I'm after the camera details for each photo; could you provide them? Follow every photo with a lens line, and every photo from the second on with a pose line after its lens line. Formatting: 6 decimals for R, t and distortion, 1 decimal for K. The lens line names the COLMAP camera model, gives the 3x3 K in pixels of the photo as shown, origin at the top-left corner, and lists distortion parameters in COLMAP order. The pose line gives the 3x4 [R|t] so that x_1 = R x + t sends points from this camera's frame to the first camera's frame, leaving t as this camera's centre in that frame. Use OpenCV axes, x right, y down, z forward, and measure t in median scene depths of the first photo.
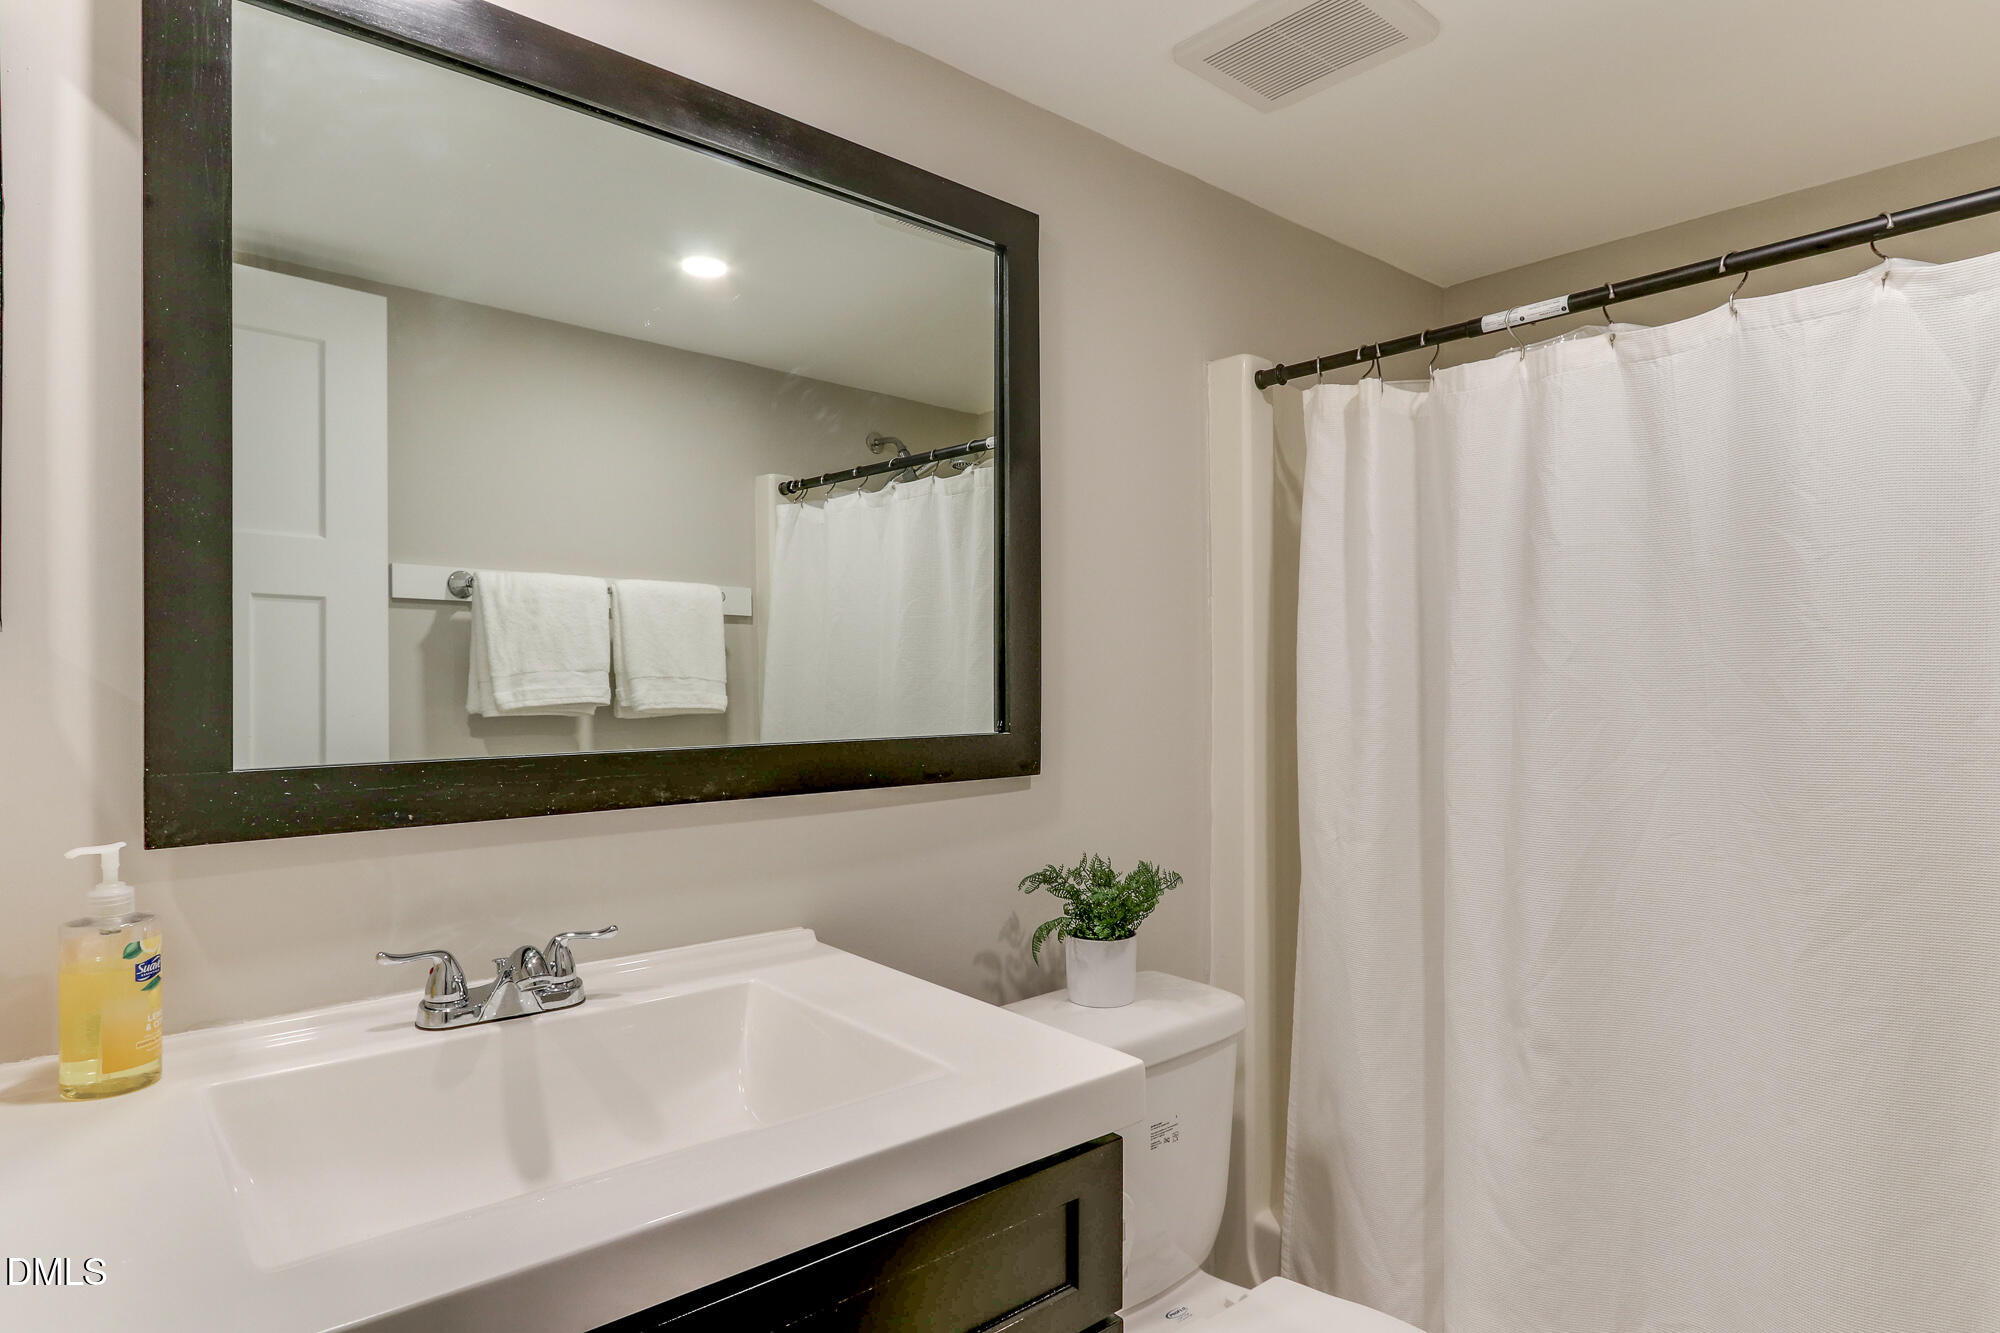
lens RADIAL K [[1065.5, 0, 996.7], [0, 1065.5, 665.3], [0, 0, 1]] dist [-0.000310, 0.004072]
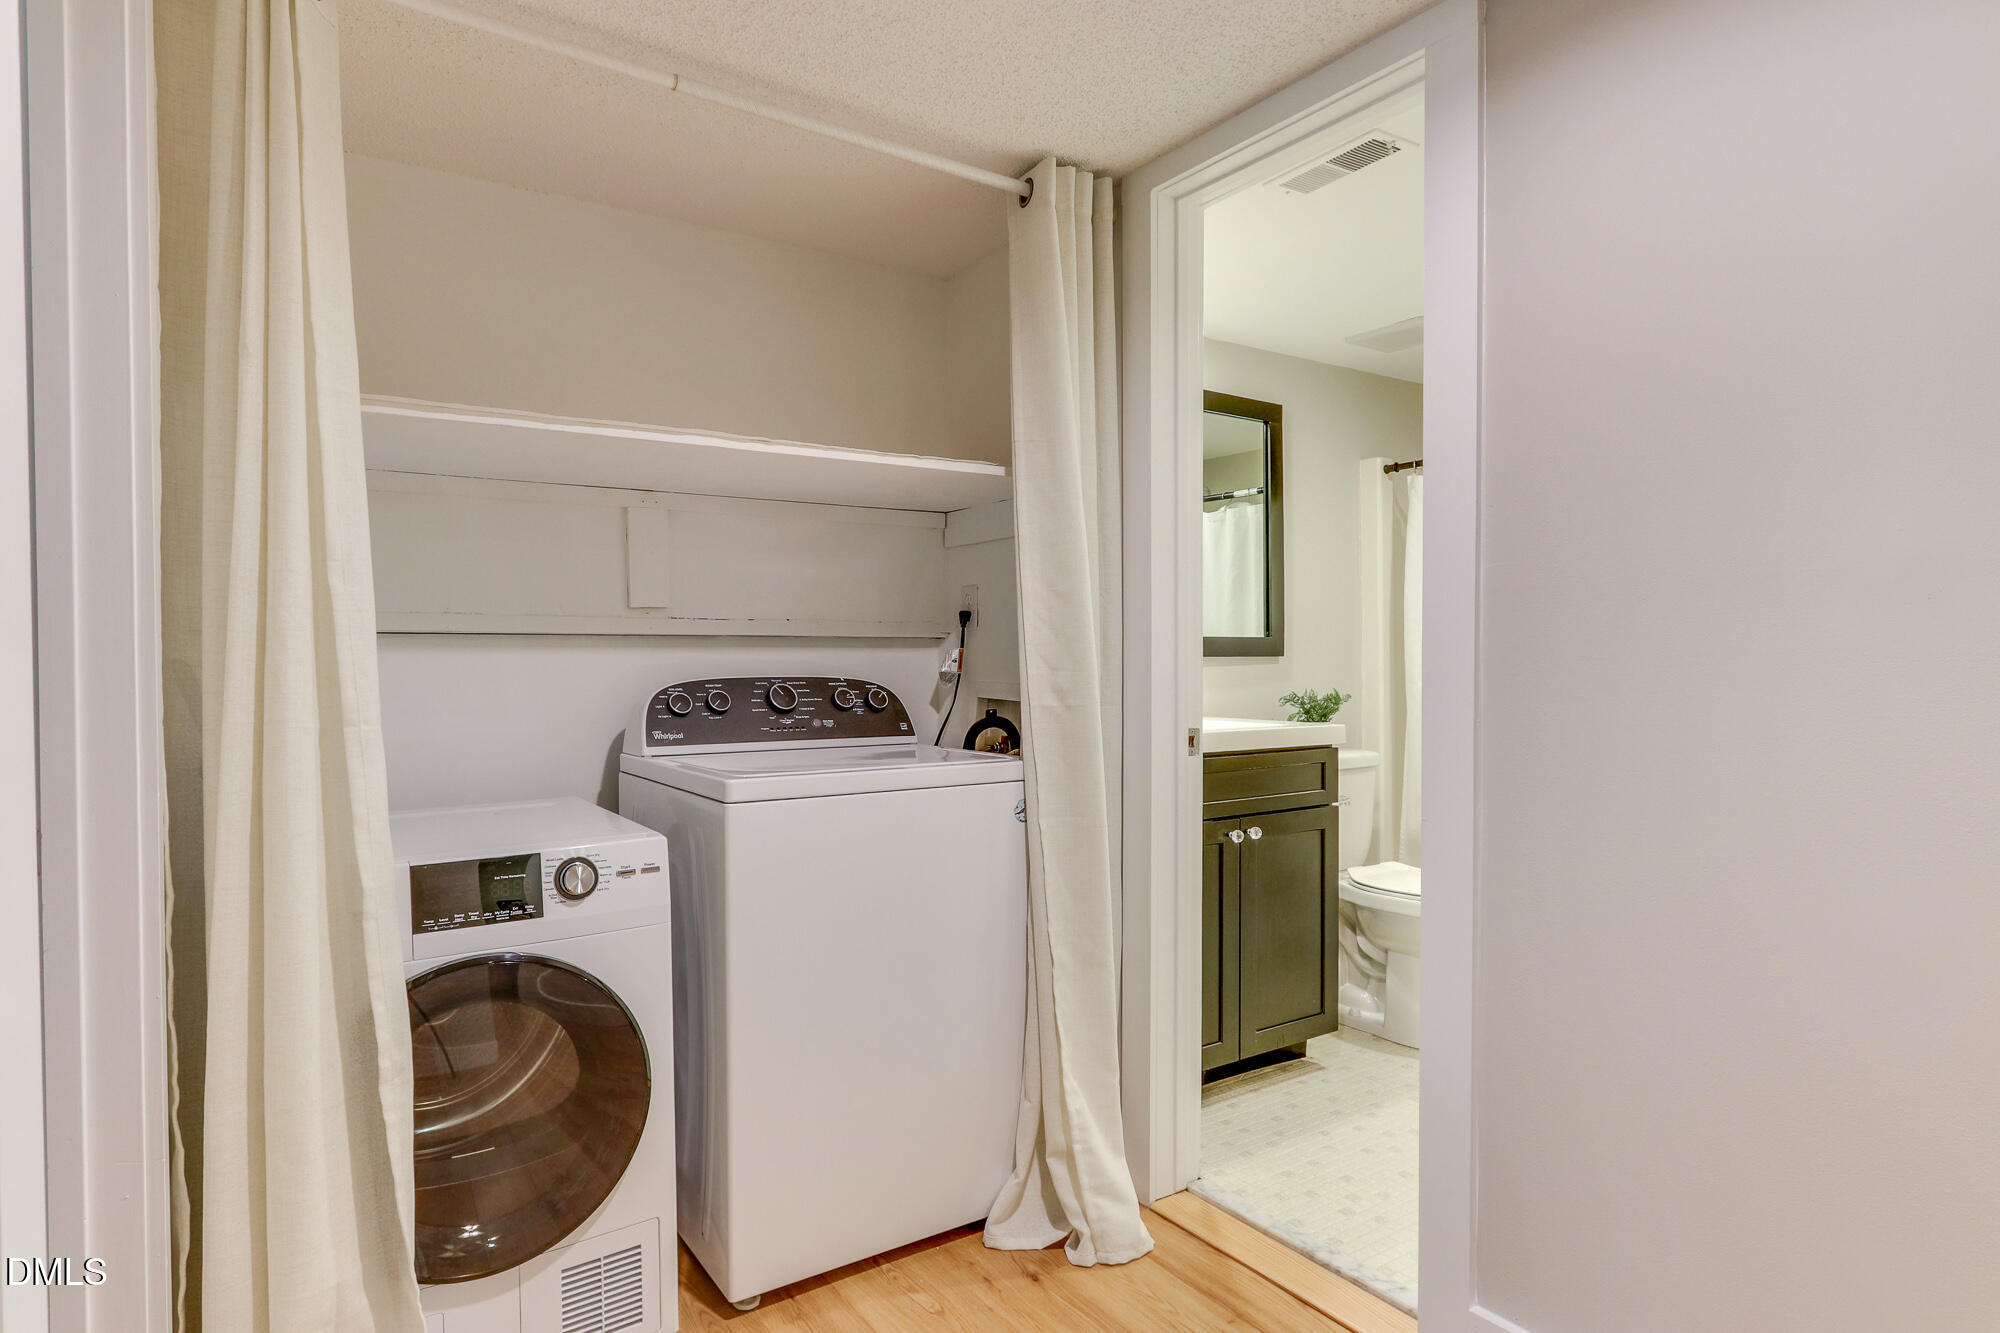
lens RADIAL K [[1065.5, 0, 1001.9], [0, 1065.5, 671.6], [0, 0, 1]] dist [-0.000310, 0.004072]
pose [[0.993356, -0.007455, -0.114842, -0.294100], [0.009404, 0.999821, 0.016438, 0.093986], [0.114699, -0.017408, 0.993248, -1.302588]]
